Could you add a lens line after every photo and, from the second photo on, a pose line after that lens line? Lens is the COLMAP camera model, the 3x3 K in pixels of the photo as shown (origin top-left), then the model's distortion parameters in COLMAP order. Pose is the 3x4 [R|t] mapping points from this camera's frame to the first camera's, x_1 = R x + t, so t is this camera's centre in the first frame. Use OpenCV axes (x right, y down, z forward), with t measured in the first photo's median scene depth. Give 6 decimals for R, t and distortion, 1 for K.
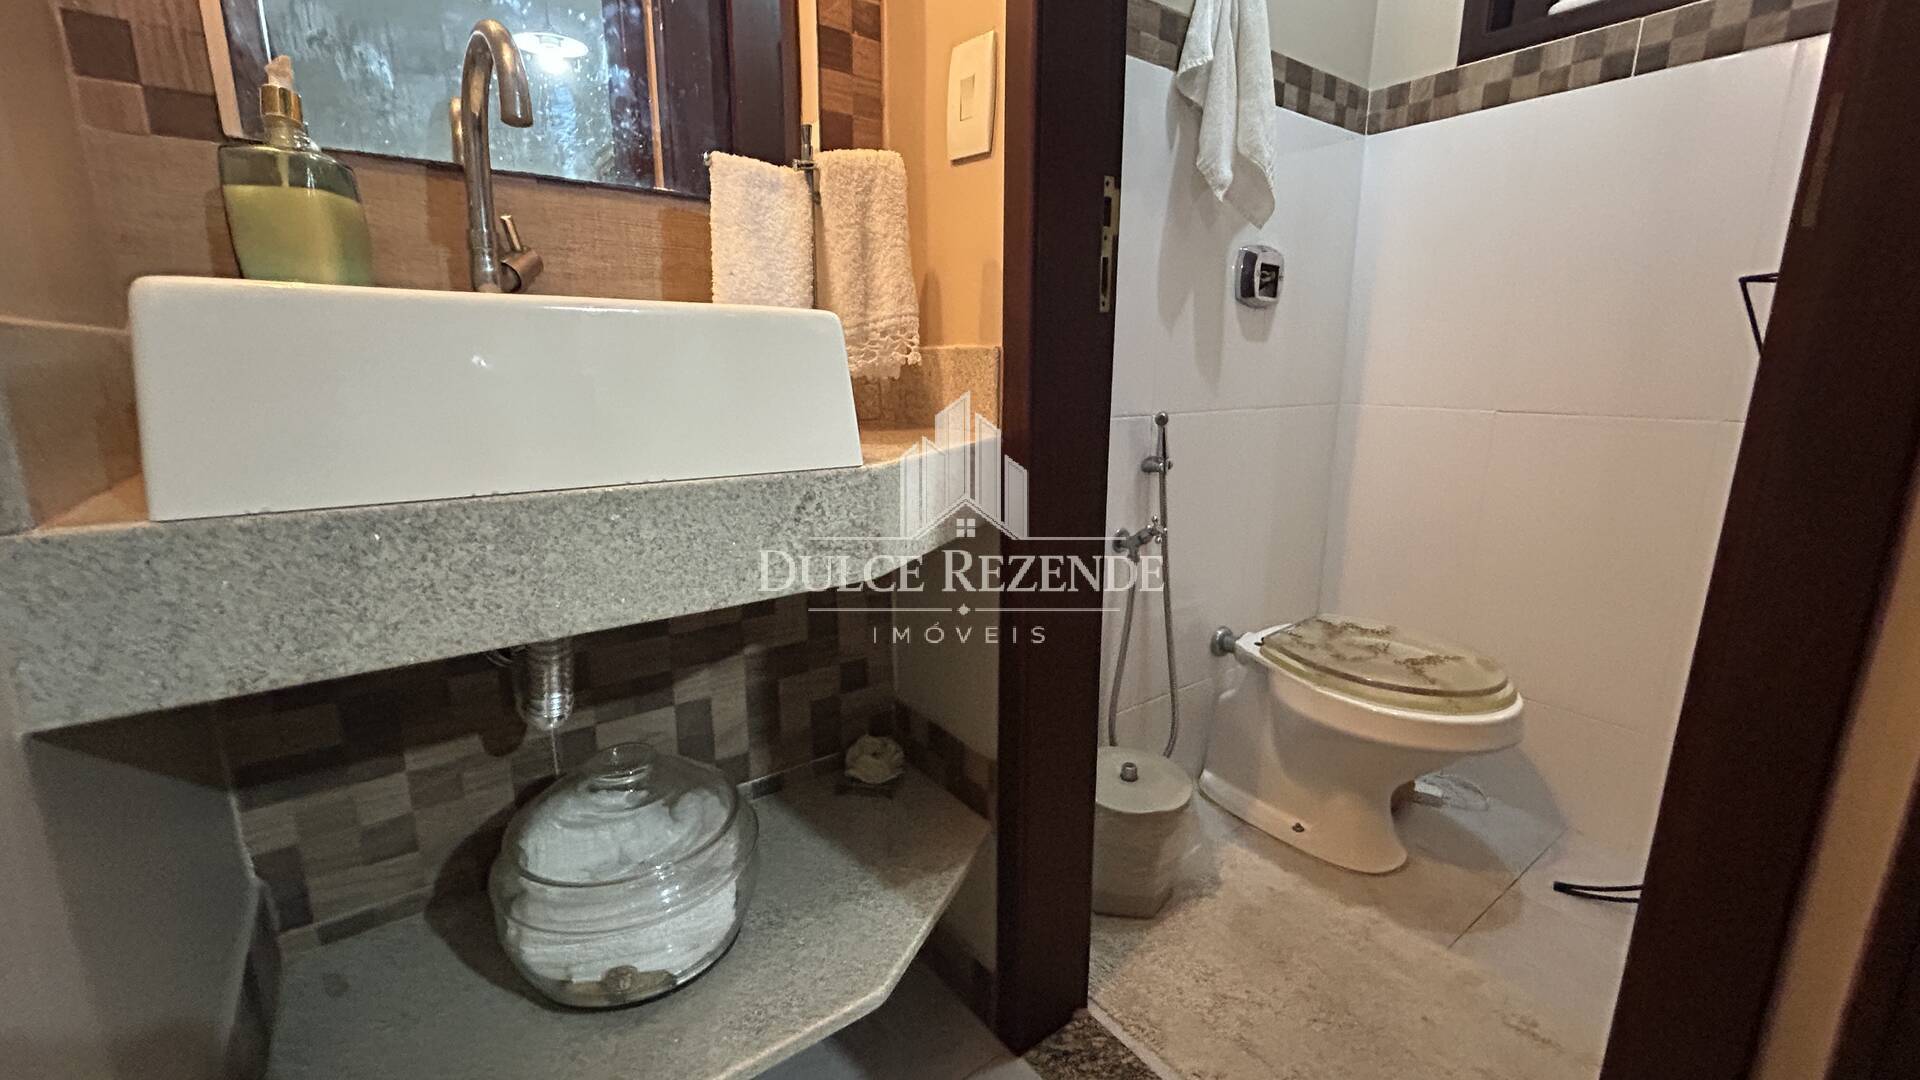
lens RADIAL K [[774.9, 0, 962.9], [0, 774.9, 546.4], [0, 0, 1]] dist [-0.000831, 0.000504]
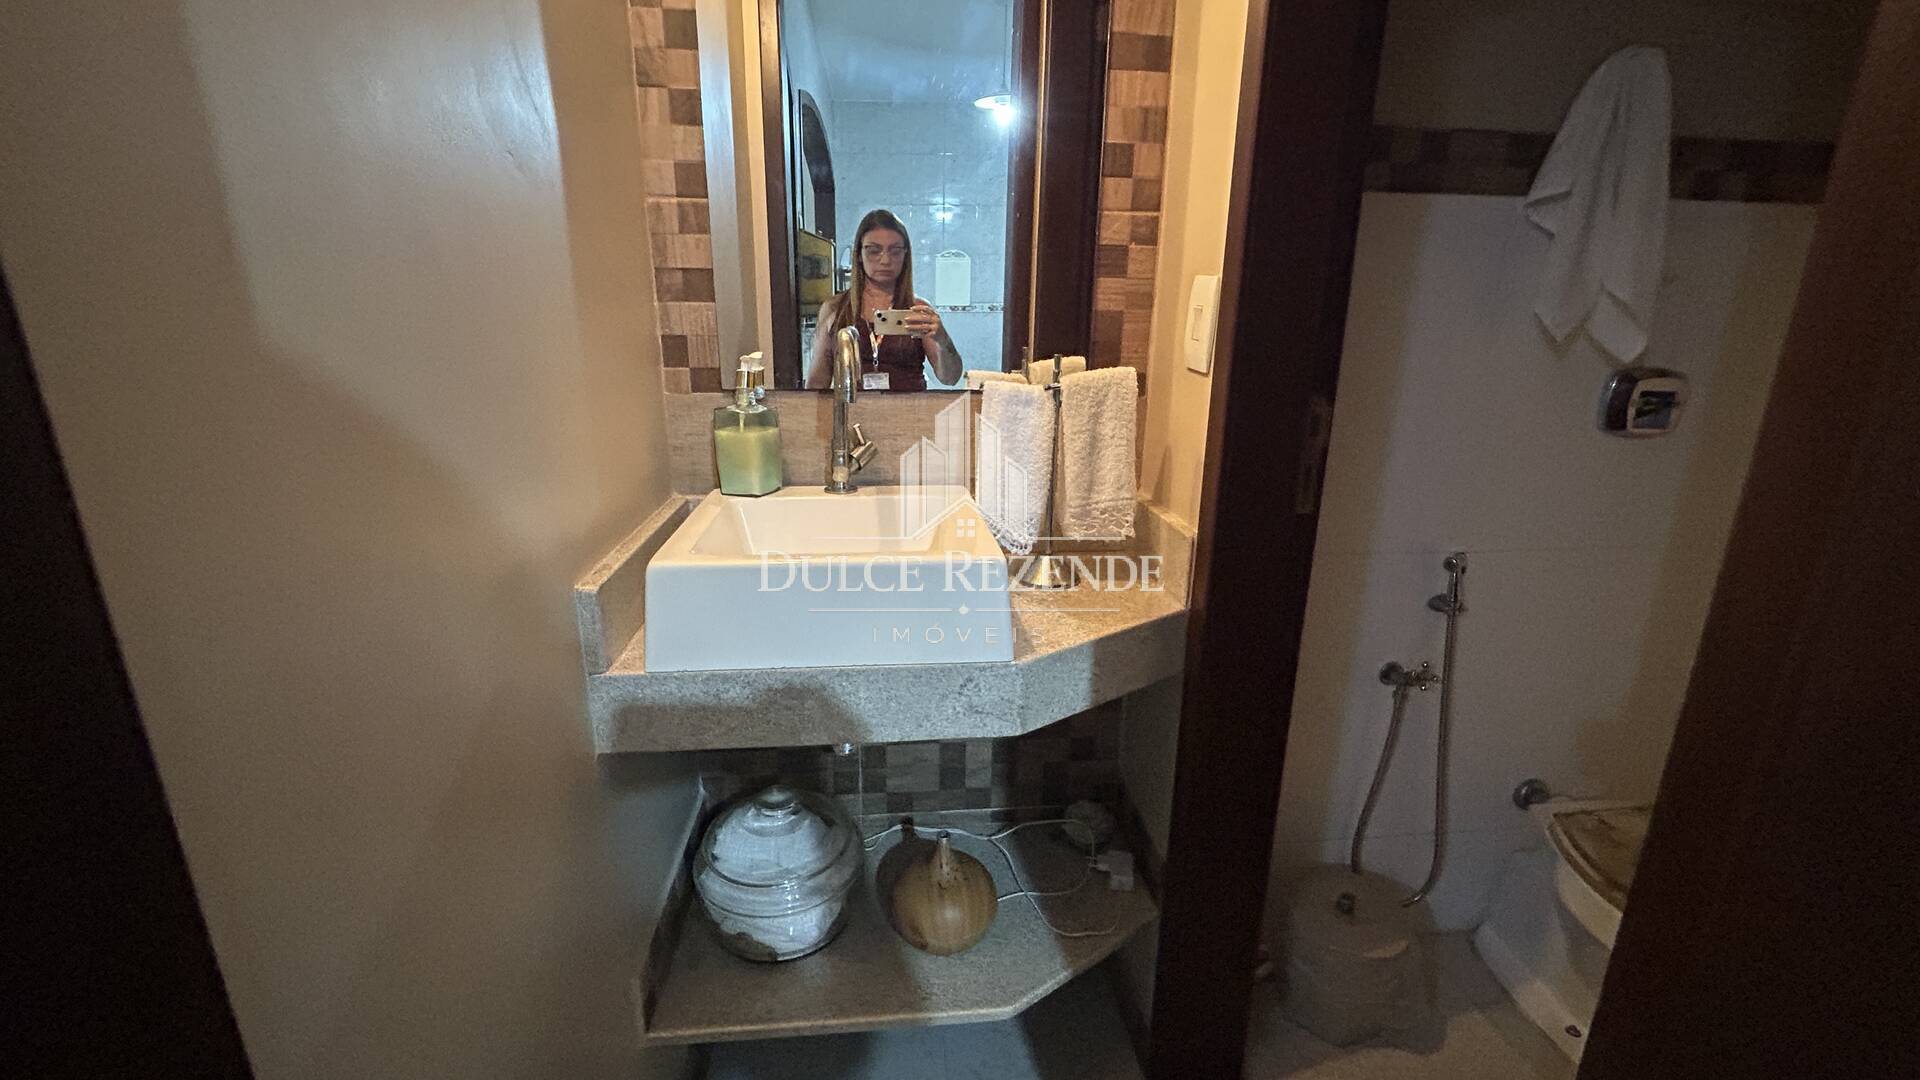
lens RADIAL K [[774.9, 0, 956.5], [0, 774.9, 552.1], [0, 0, 1]] dist [-0.000831, 0.000504]
pose [[0.856759, 0.152894, -0.492531, 0.316864], [-0.125646, 0.988148, 0.088186, -0.290409], [0.500177, -0.013669, 0.865815, -0.193957]]
